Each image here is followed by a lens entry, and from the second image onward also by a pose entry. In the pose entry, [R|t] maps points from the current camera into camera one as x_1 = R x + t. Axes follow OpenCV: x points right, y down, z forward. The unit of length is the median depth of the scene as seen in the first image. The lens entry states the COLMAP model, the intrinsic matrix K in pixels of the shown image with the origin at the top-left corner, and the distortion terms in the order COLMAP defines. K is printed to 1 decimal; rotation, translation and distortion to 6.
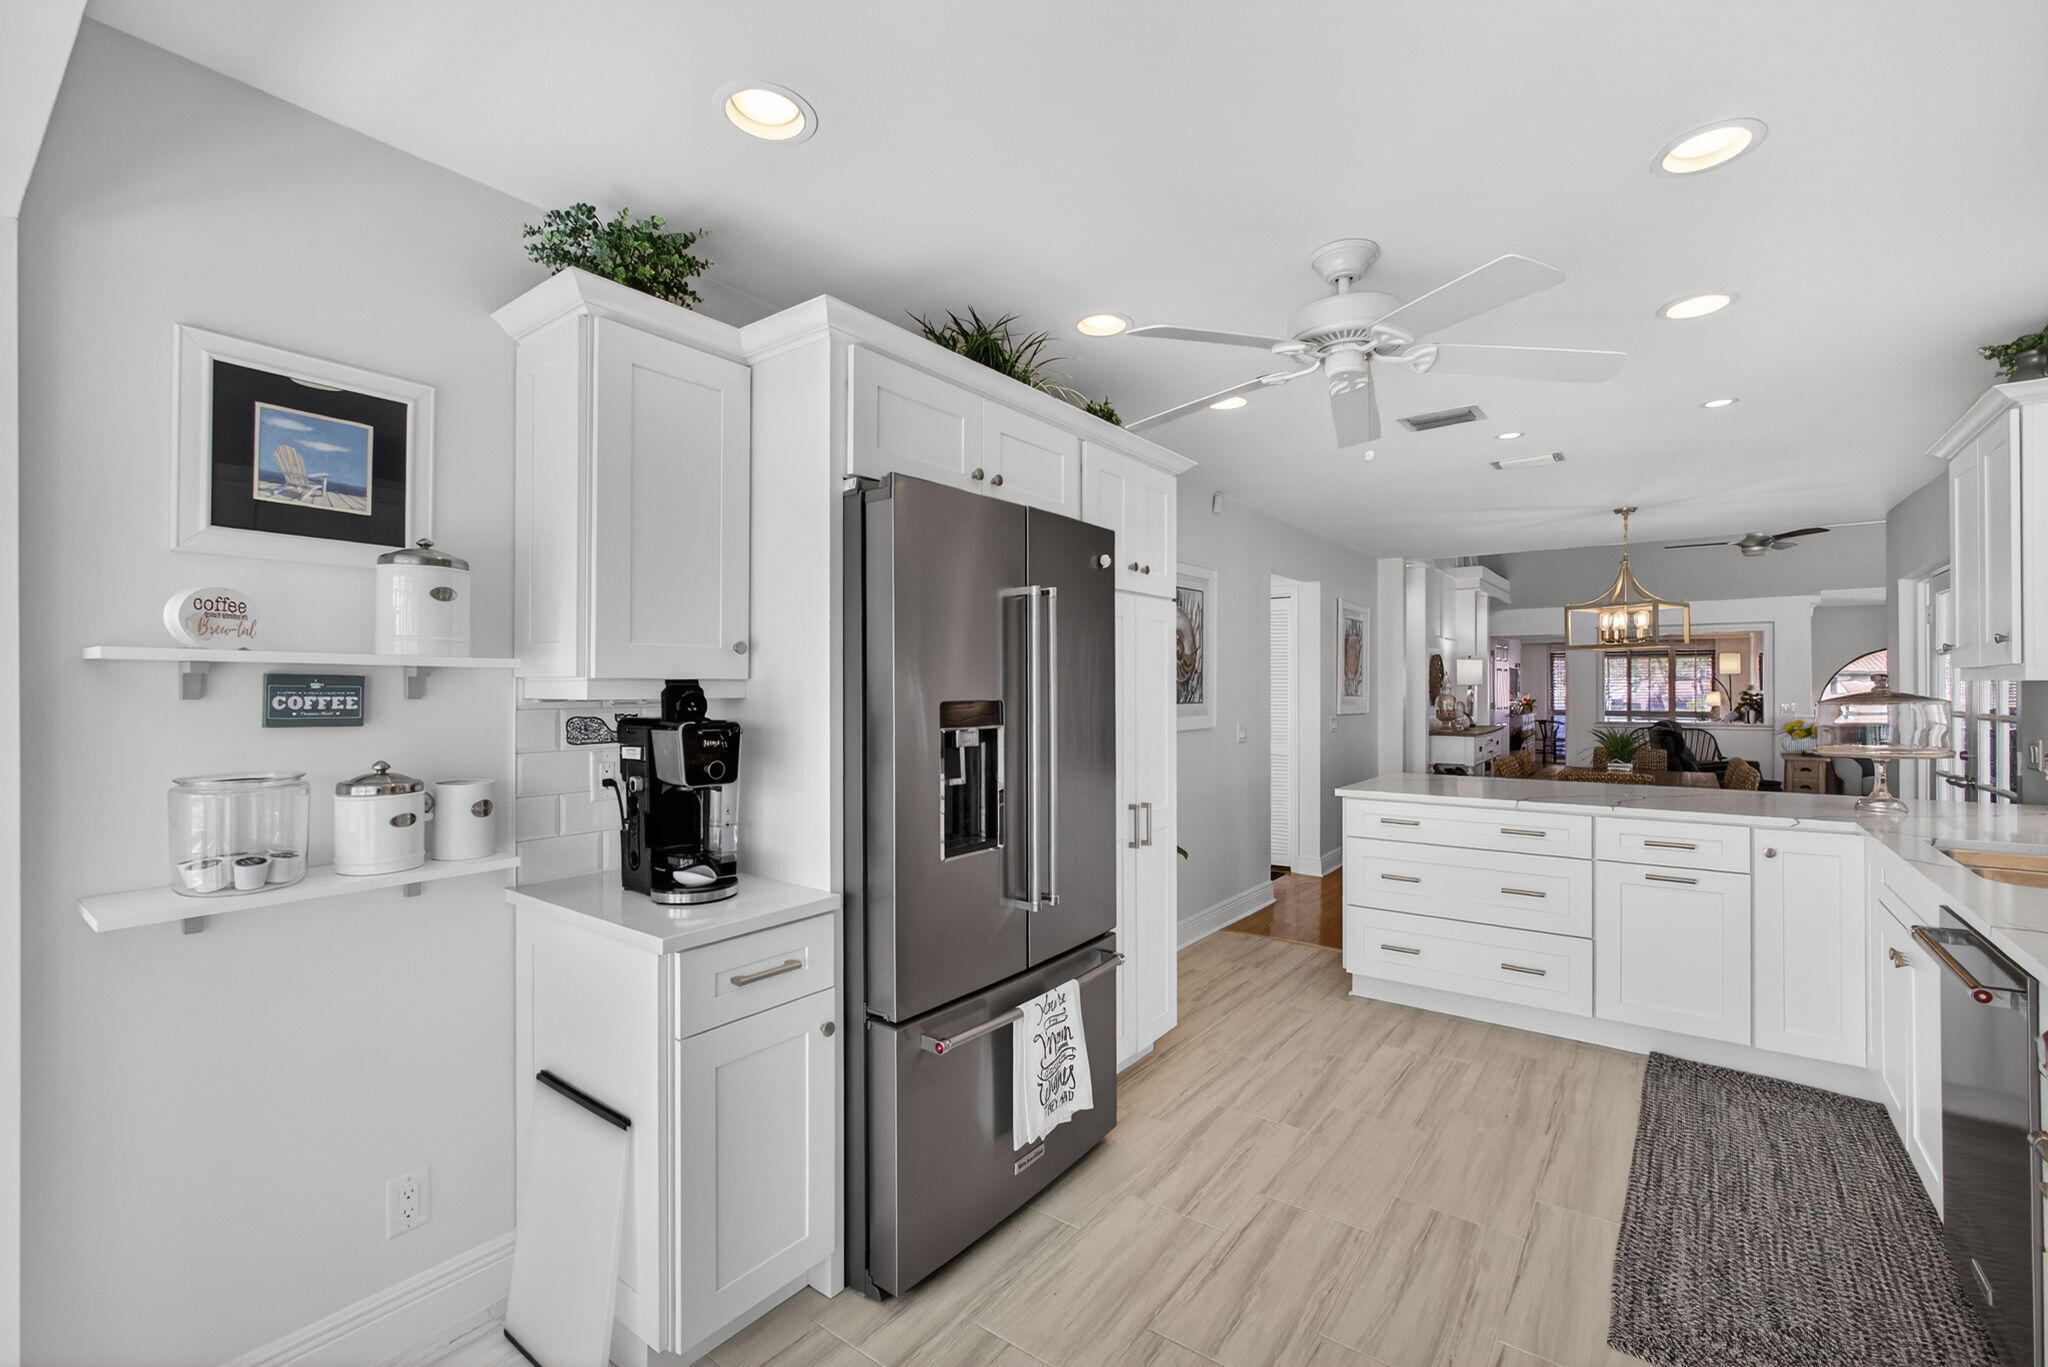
lens RADIAL K [[868.3, 0, 1031.6], [0, 868.3, 681.7], [0, 0, 1]] dist [-0.002107, -0.000240]
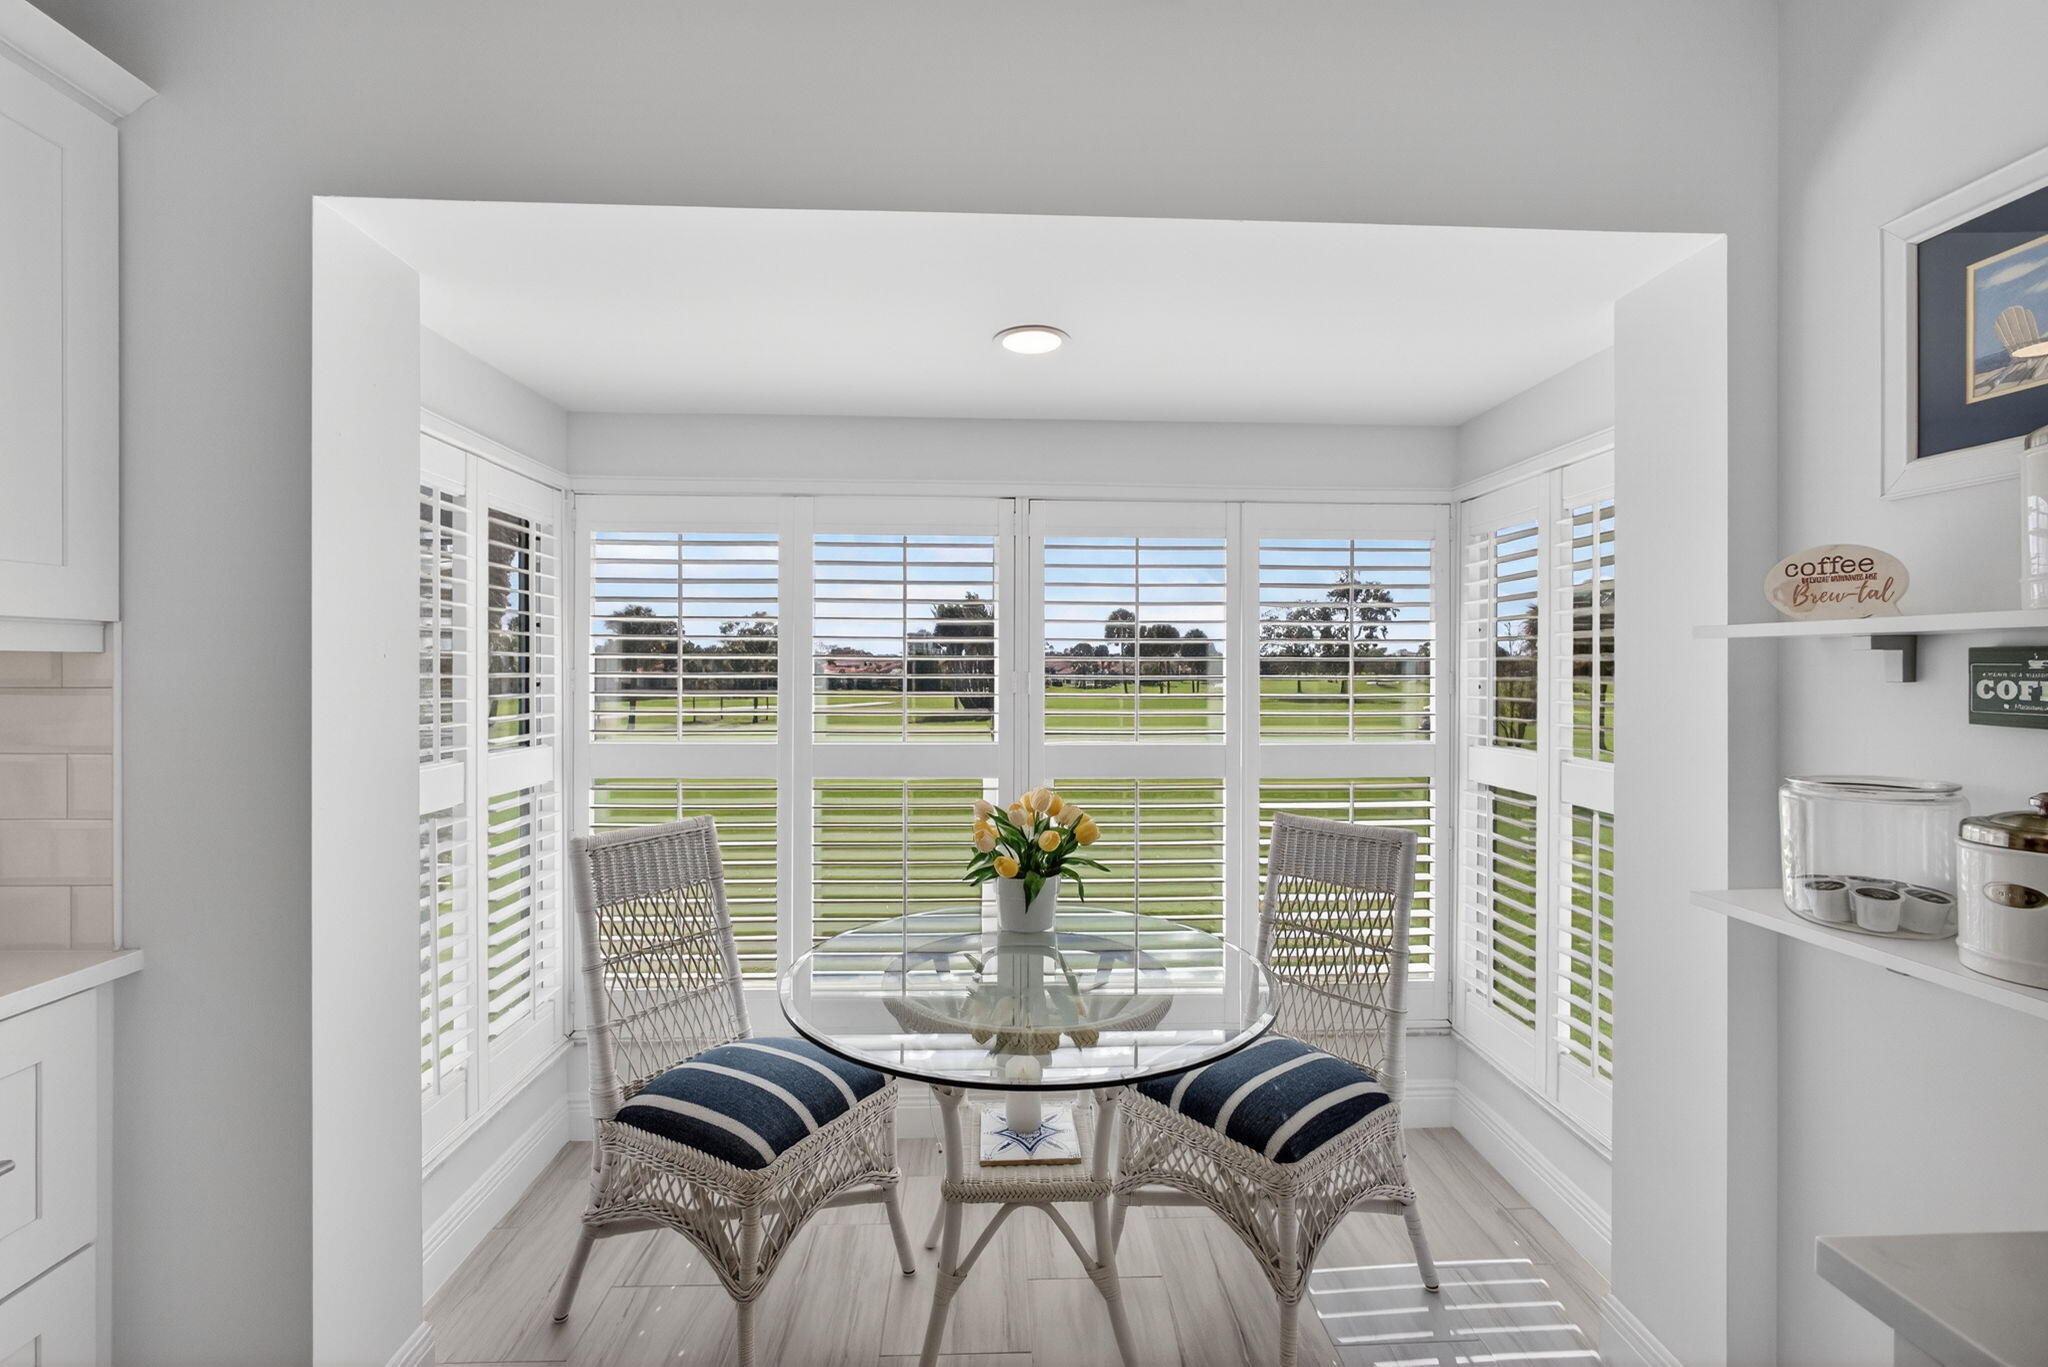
lens RADIAL K [[870.5, 0, 1019.2], [0, 870.5, 667.8], [0, 0, 1]] dist [-0.007497, 0.000036]
pose [[-0.783033, -0.001175, -0.621979, 0.082081], [0.003126, 0.999978, -0.005824, 0.004606], [0.621973, -0.006504, -0.783012, 0.551179]]
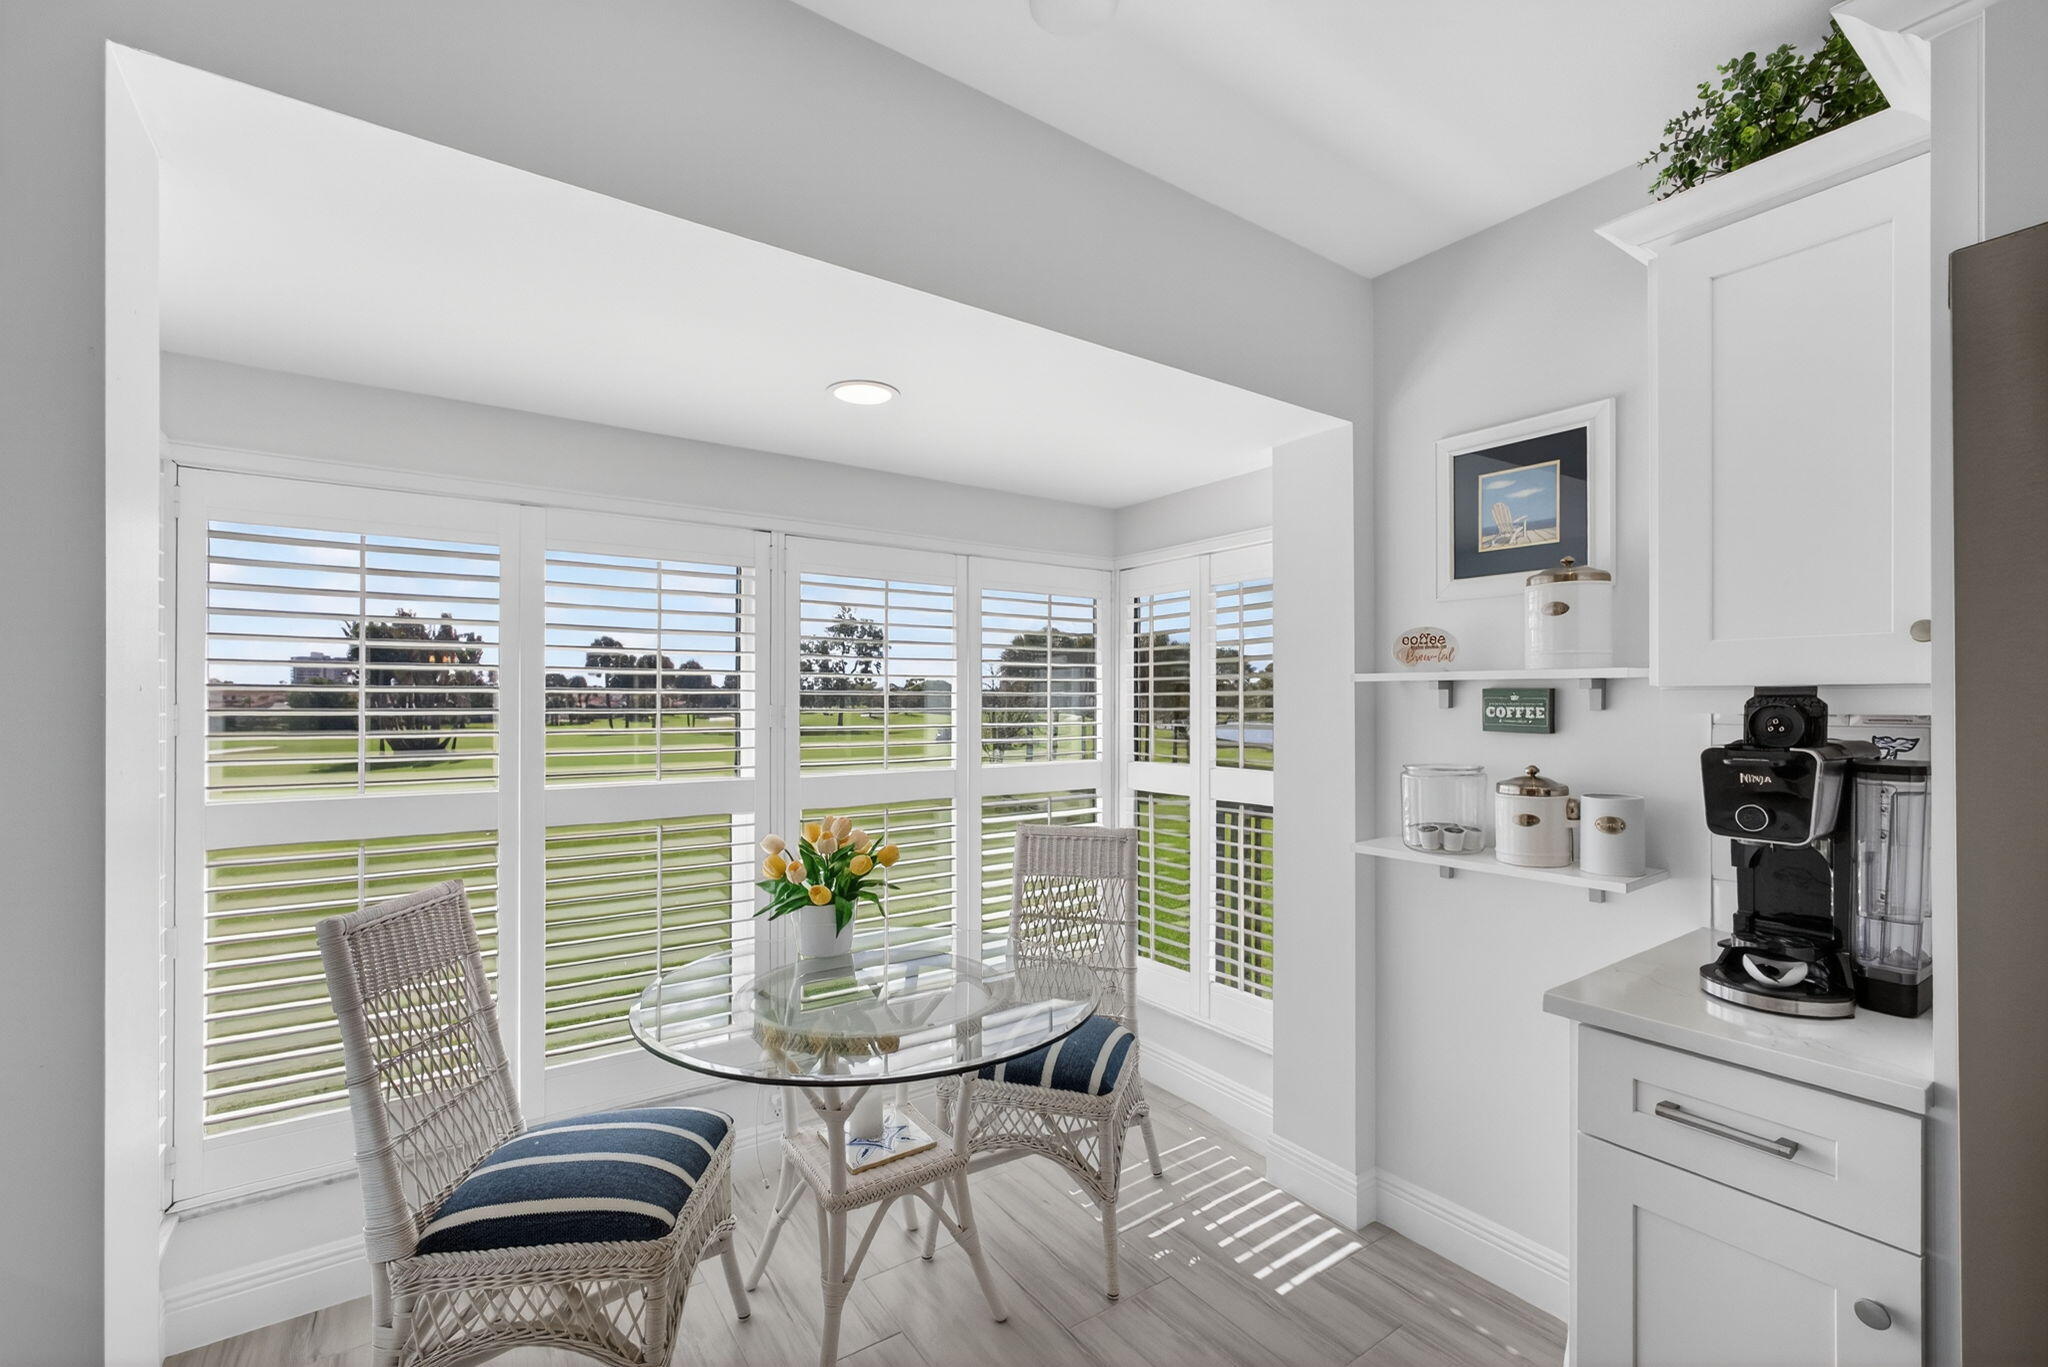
lens RADIAL K [[880.1, 0, 1027.6], [0, 880.1, 695.9], [0, 0, 1]] dist [-0.008988, 0.004893]
pose [[-0.319814, -0.005122, -0.947466, 0.280704], [0.008167, 0.999933, -0.008162, 0.003379], [0.947445, -0.010349, -0.319751, 0.402714]]
